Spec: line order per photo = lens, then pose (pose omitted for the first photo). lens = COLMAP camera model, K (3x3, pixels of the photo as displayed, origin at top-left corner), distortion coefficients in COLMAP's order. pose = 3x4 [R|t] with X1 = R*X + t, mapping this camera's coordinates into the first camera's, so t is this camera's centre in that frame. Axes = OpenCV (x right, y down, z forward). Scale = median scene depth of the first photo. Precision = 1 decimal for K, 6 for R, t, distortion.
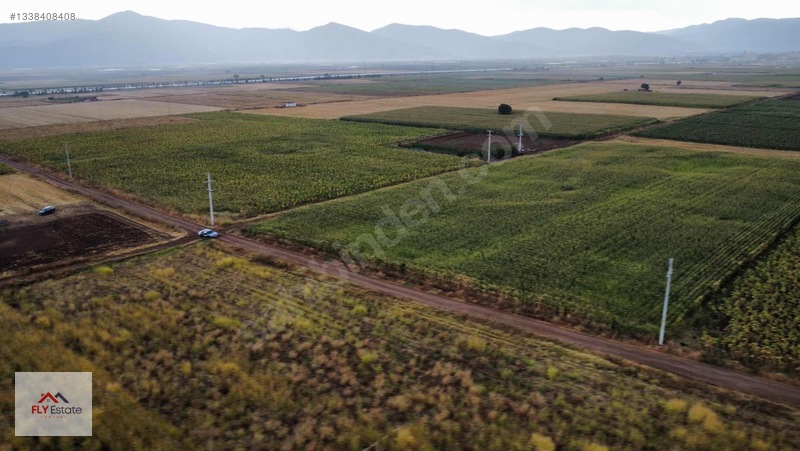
lens RADIAL K [[581.8, 0, 397.8], [0, 581.8, 224.3], [0, 0, 1]] dist [-0.021346, -0.017133]
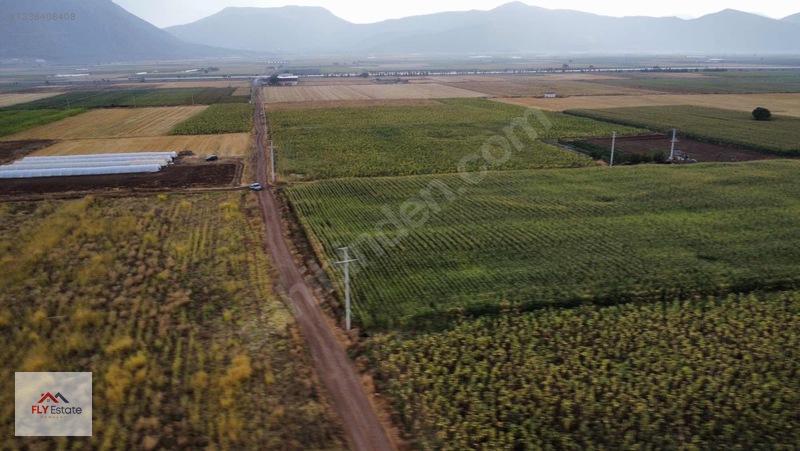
lens RADIAL K [[581.8, 0, 397.4], [0, 581.8, 221.6], [0, 0, 1]] dist [-0.021346, -0.017133]
pose [[0.815619, 0.169988, -0.553054, 0.662699], [-0.162626, 0.984686, 0.062821, -0.040241], [0.555264, 0.038703, 0.830773, 0.104477]]
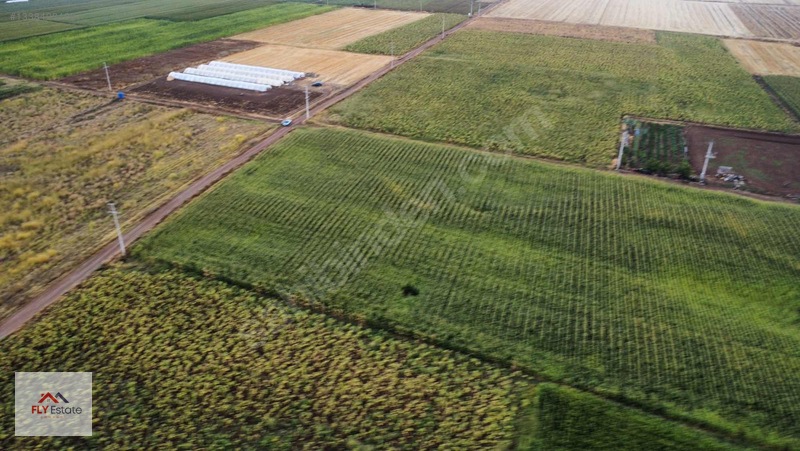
lens RADIAL K [[581.8, 0, 398.6], [0, 581.8, 224.6], [0, 0, 1]] dist [-0.021346, -0.017133]
pose [[0.348657, 0.455585, -0.819073, 1.262250], [-0.274426, 0.885234, 0.375569, -0.433199], [0.896174, 0.093830, 0.433667, 0.603341]]
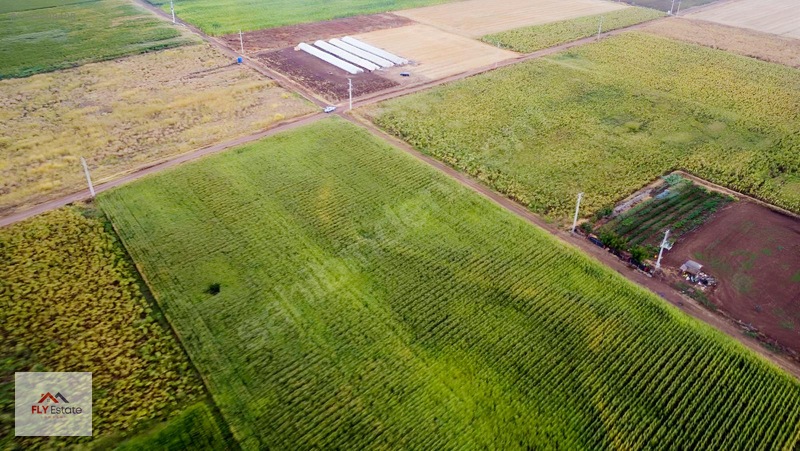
lens RADIAL K [[581.8, 0, 398.2], [0, 581.8, 226.6], [0, 0, 1]] dist [-0.021346, -0.017133]
pose [[-0.149459, 0.538568, -0.829221, 1.318052], [-0.282374, 0.780466, 0.557797, -0.759143], [0.947590, 0.317518, 0.035430, 1.256881]]
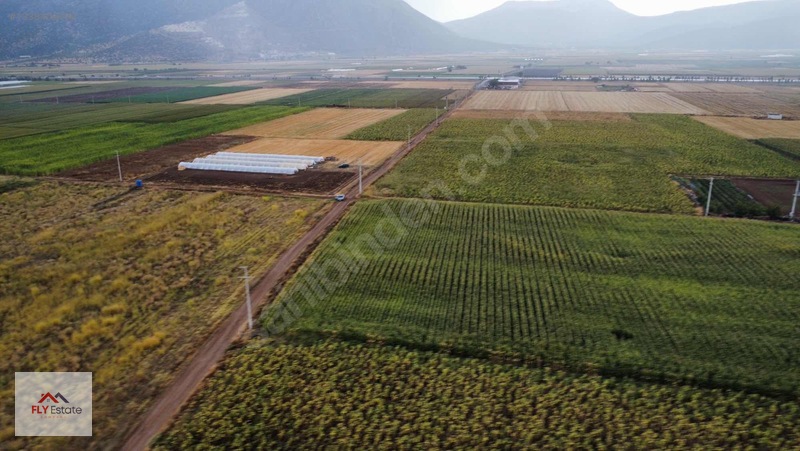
lens RADIAL K [[581.8, 0, 398.1], [0, 581.8, 225.8], [0, 0, 1]] dist [-0.021346, -0.017133]
pose [[0.481042, 0.269092, -0.834379, 1.044875], [-0.240333, 0.955746, 0.169674, -0.209304], [0.843112, 0.118908, 0.524426, 0.337737]]
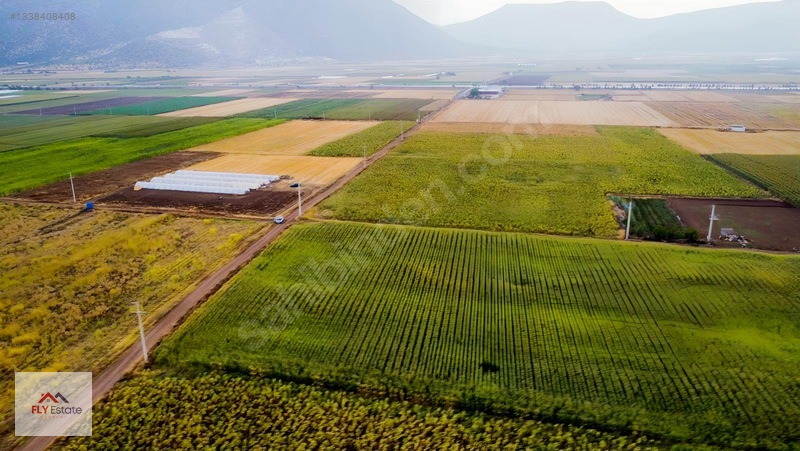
lens RADIAL K [[581.8, 0, 398.3], [0, 581.8, 224.5], [0, 0, 1]] dist [-0.021346, -0.017133]
pose [[0.479558, 0.261817, -0.837541, 1.152985], [-0.236379, 0.957714, 0.164038, -0.307978], [0.845073, 0.119311, 0.521168, 0.456557]]
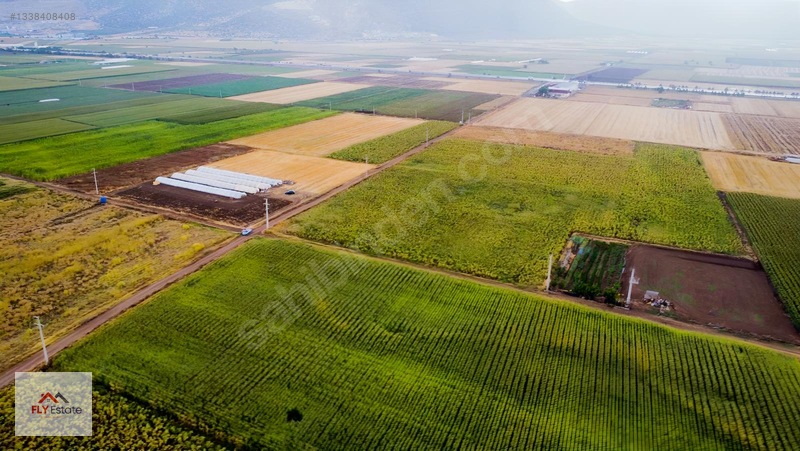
lens RADIAL K [[581.8, 0, 398.8], [0, 581.8, 225.2], [0, 0, 1]] dist [-0.021346, -0.017133]
pose [[0.297560, 0.338350, -0.892736, 1.356003], [-0.287311, 0.923480, 0.254237, -0.576676], [0.910445, 0.180842, 0.372002, 0.770093]]
